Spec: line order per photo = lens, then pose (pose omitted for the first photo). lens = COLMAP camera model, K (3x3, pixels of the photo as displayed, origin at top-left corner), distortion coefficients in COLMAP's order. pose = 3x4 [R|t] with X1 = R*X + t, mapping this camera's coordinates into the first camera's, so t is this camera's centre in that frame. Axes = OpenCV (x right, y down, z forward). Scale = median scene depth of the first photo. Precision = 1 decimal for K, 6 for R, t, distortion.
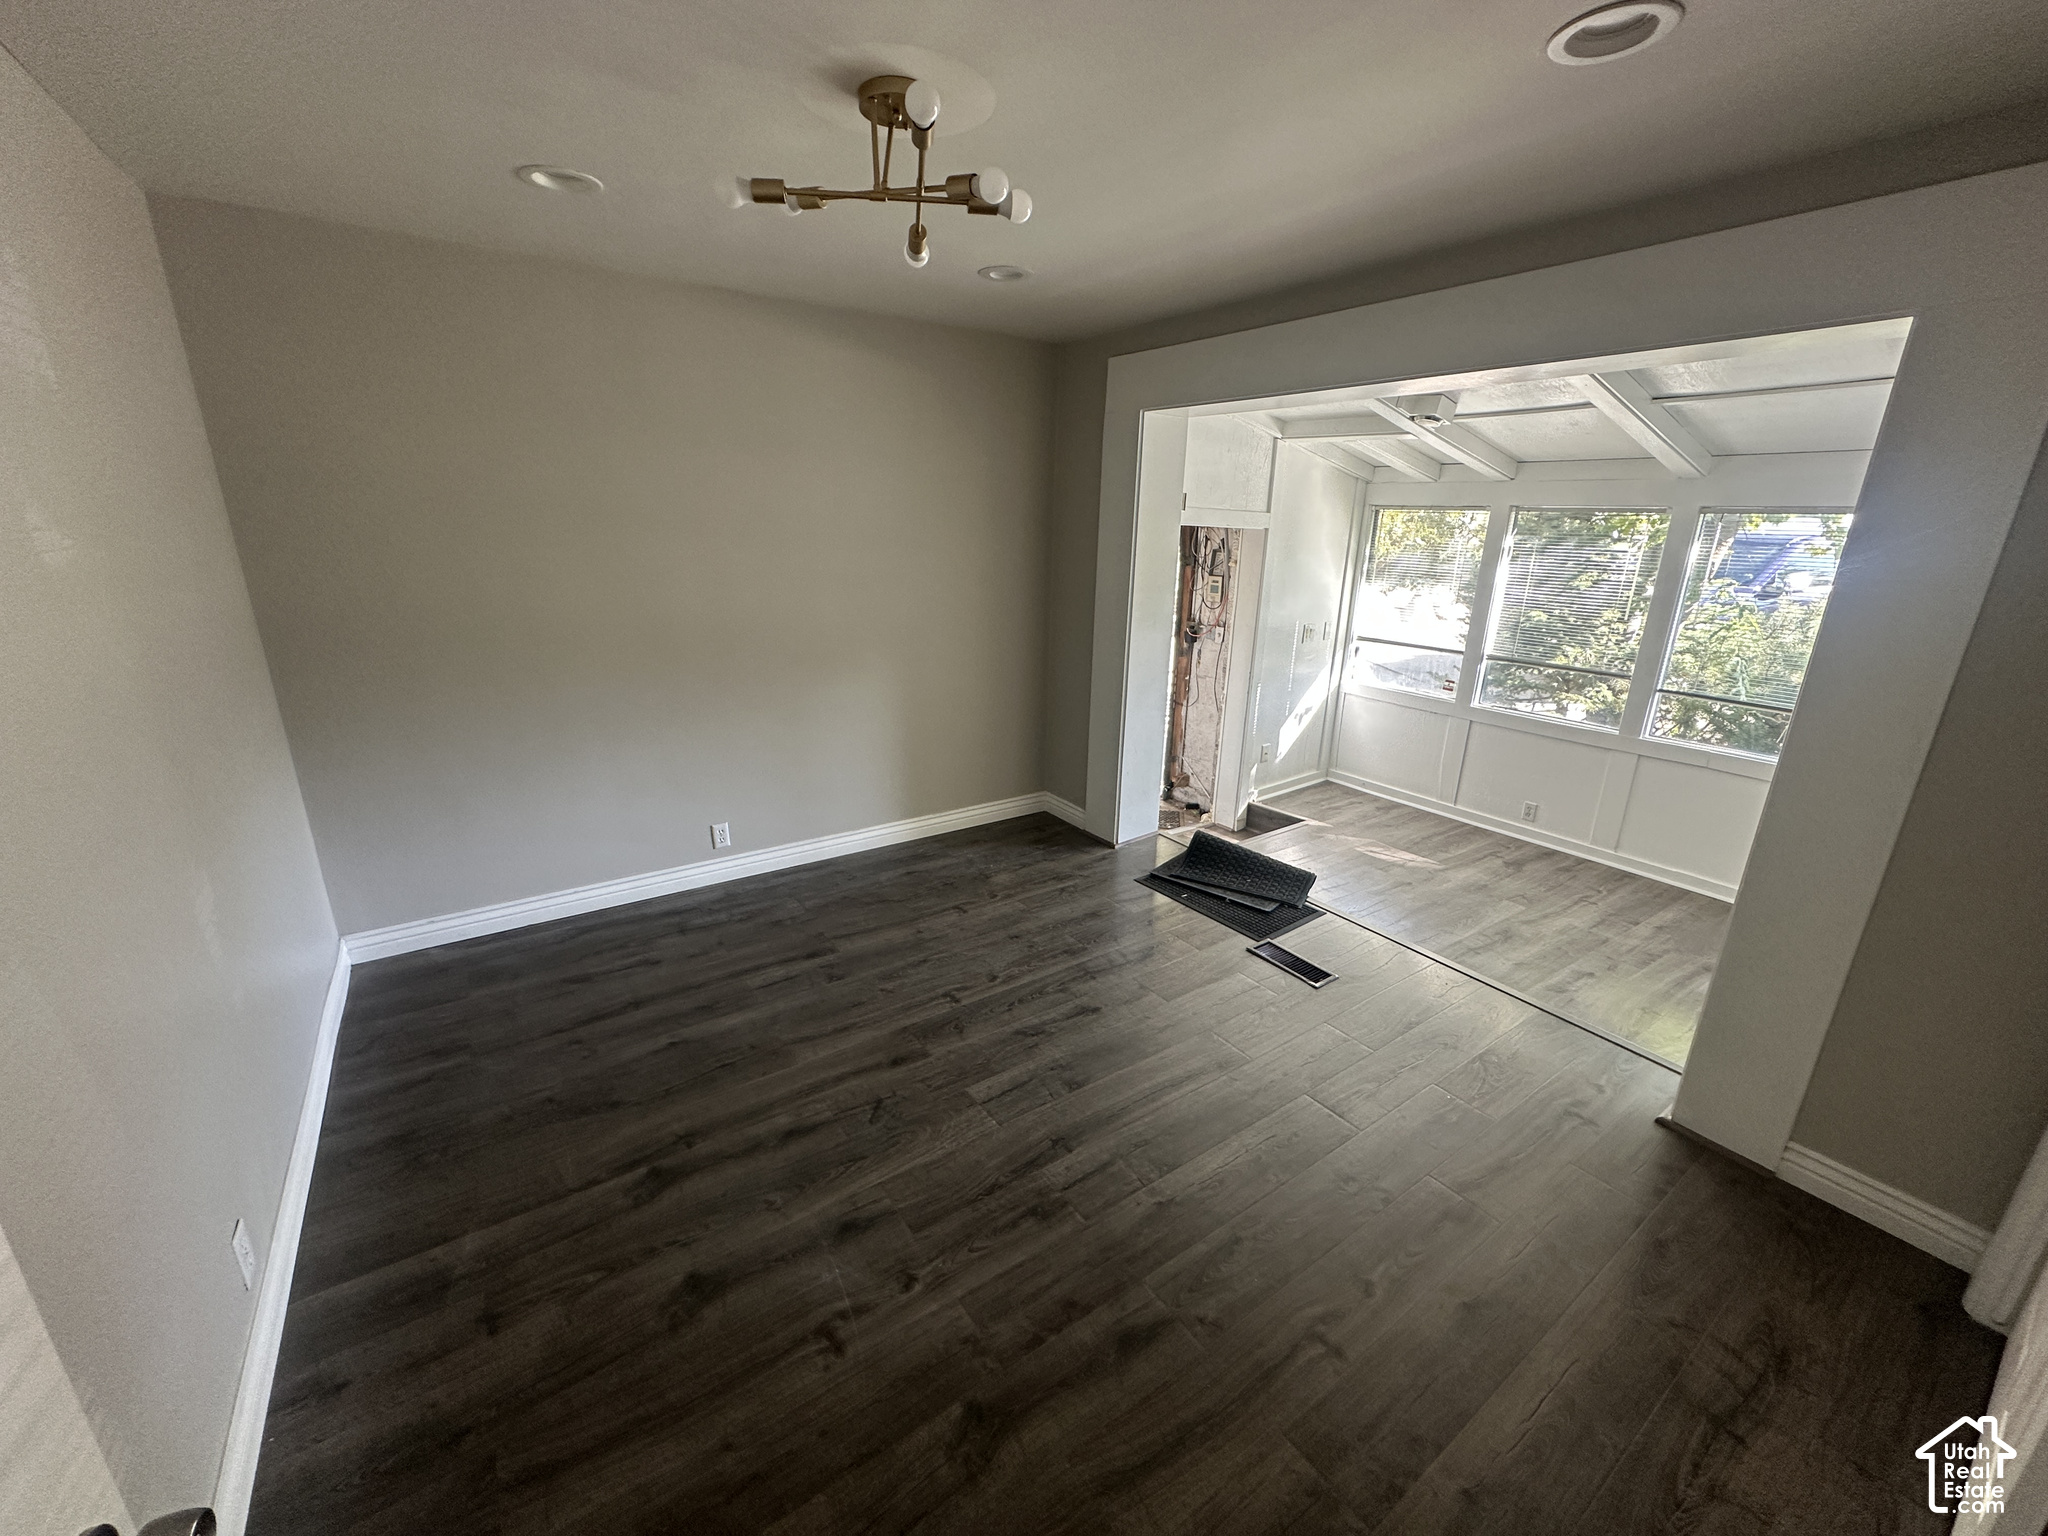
lens RADIAL K [[813.5, 0, 1019.6], [0, 813.5, 768.3], [0, 0, 1]] dist [0.000052, 0.000048]
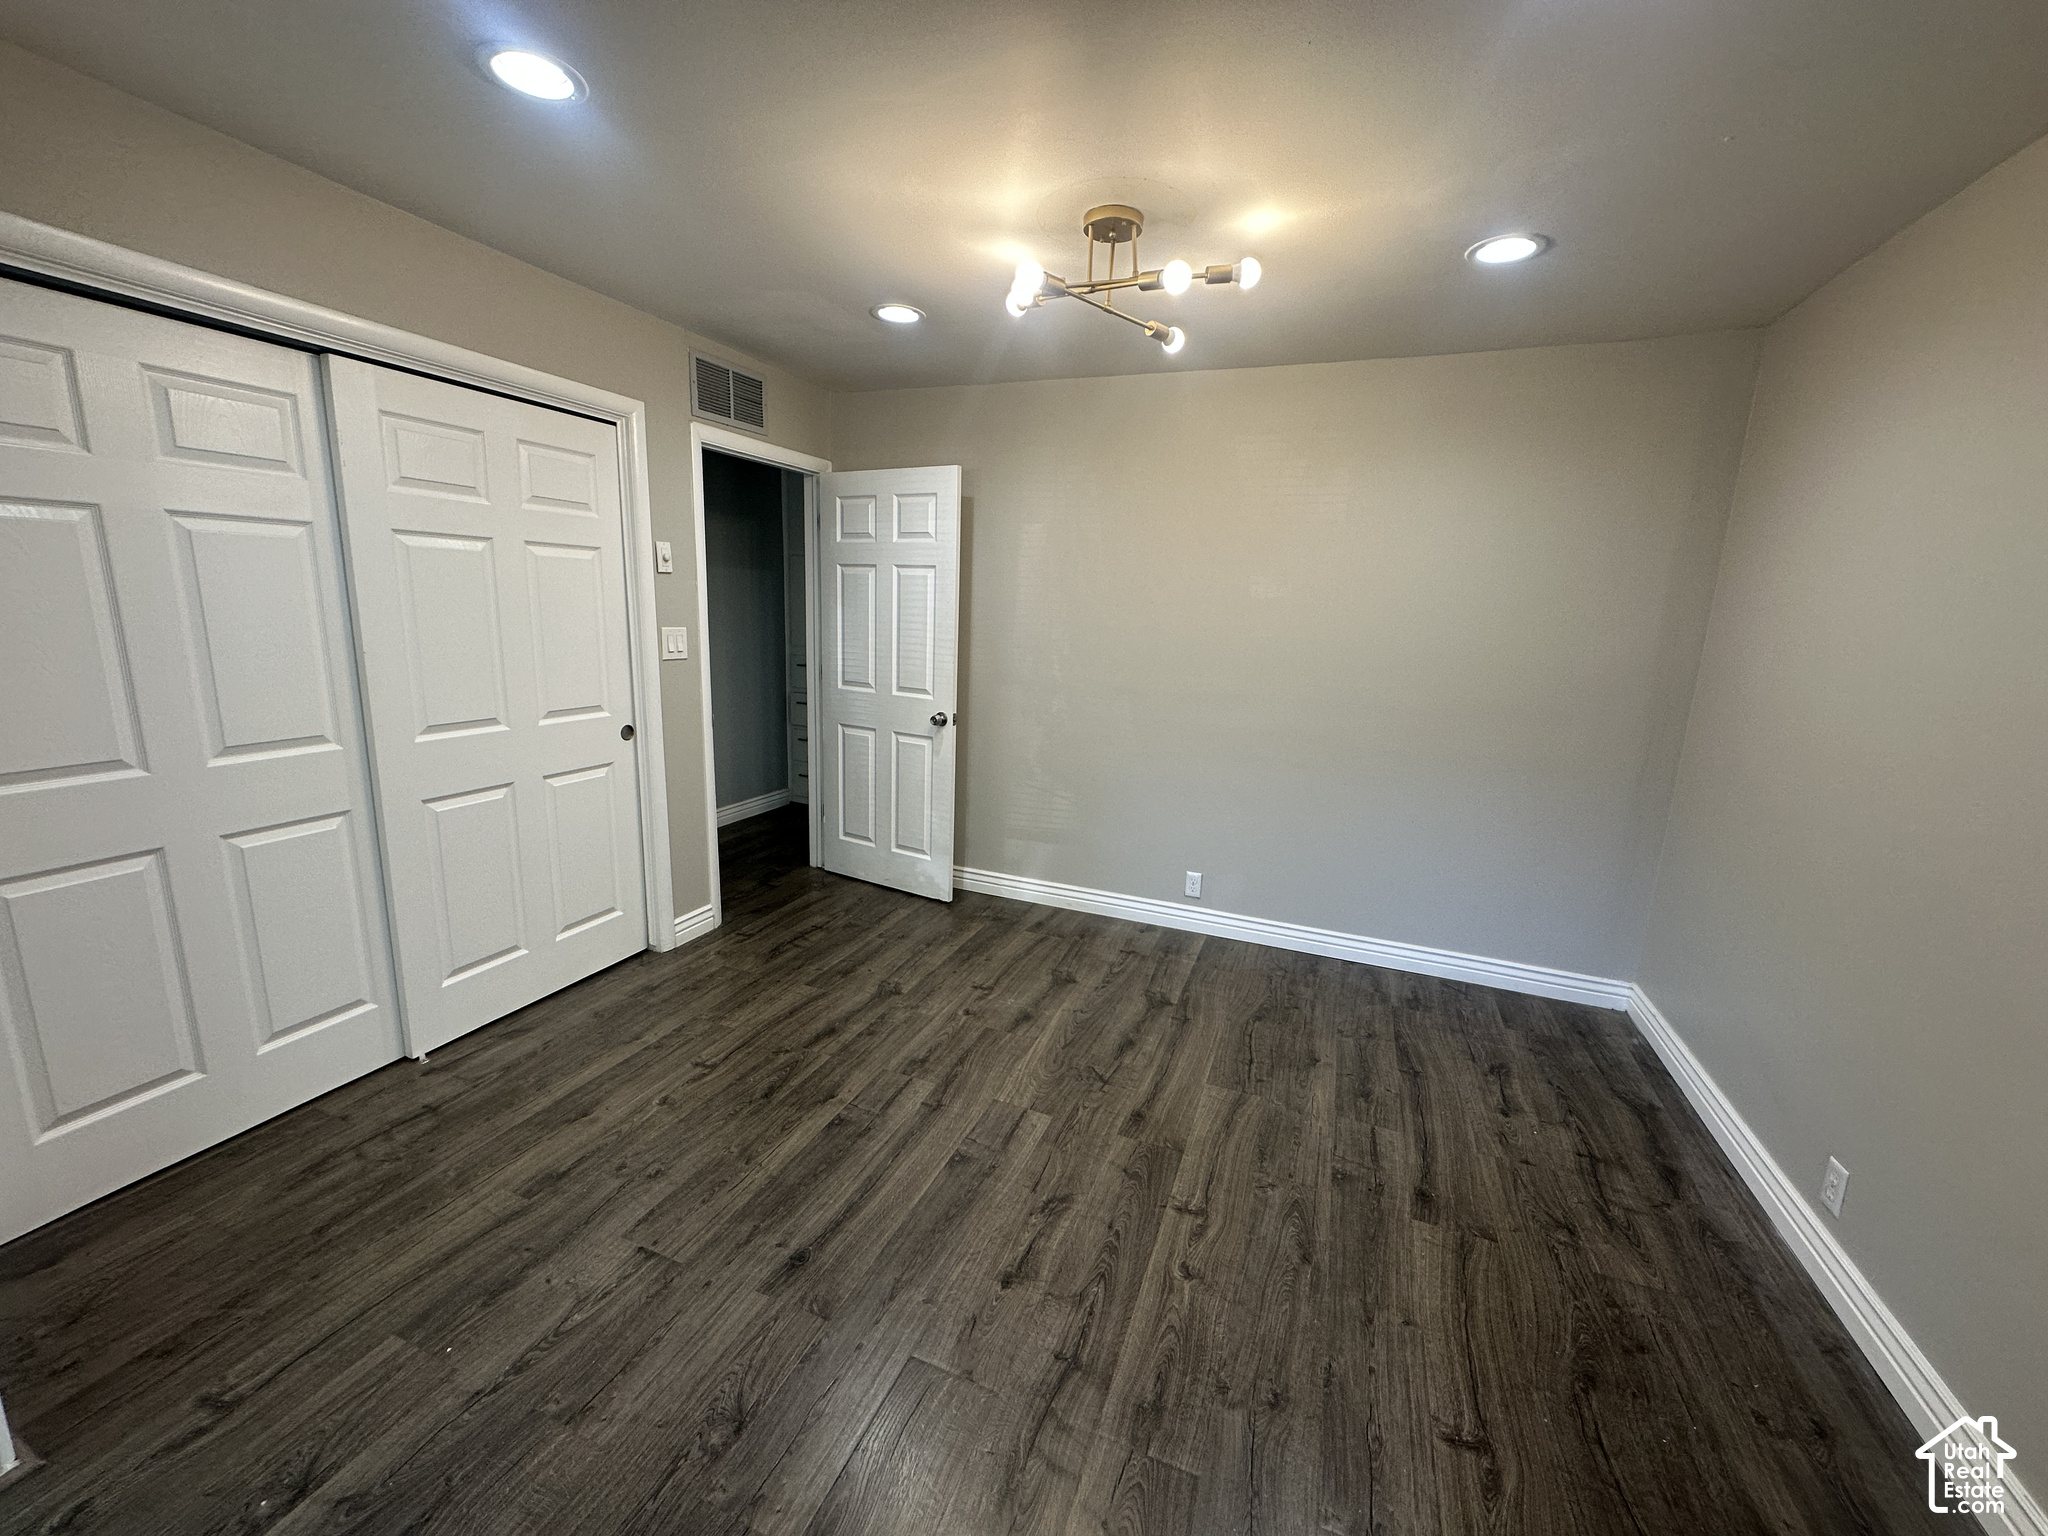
lens RADIAL K [[813.5, 0, 1019.6], [0, 813.5, 768.3], [0, 0, 1]] dist [0.000052, 0.000048]
pose [[-0.833432, 0.061111, -0.549233, 0.531504], [-0.215362, 0.879373, 0.424644, -0.424162], [0.508931, 0.472196, -0.719736, 1.650218]]
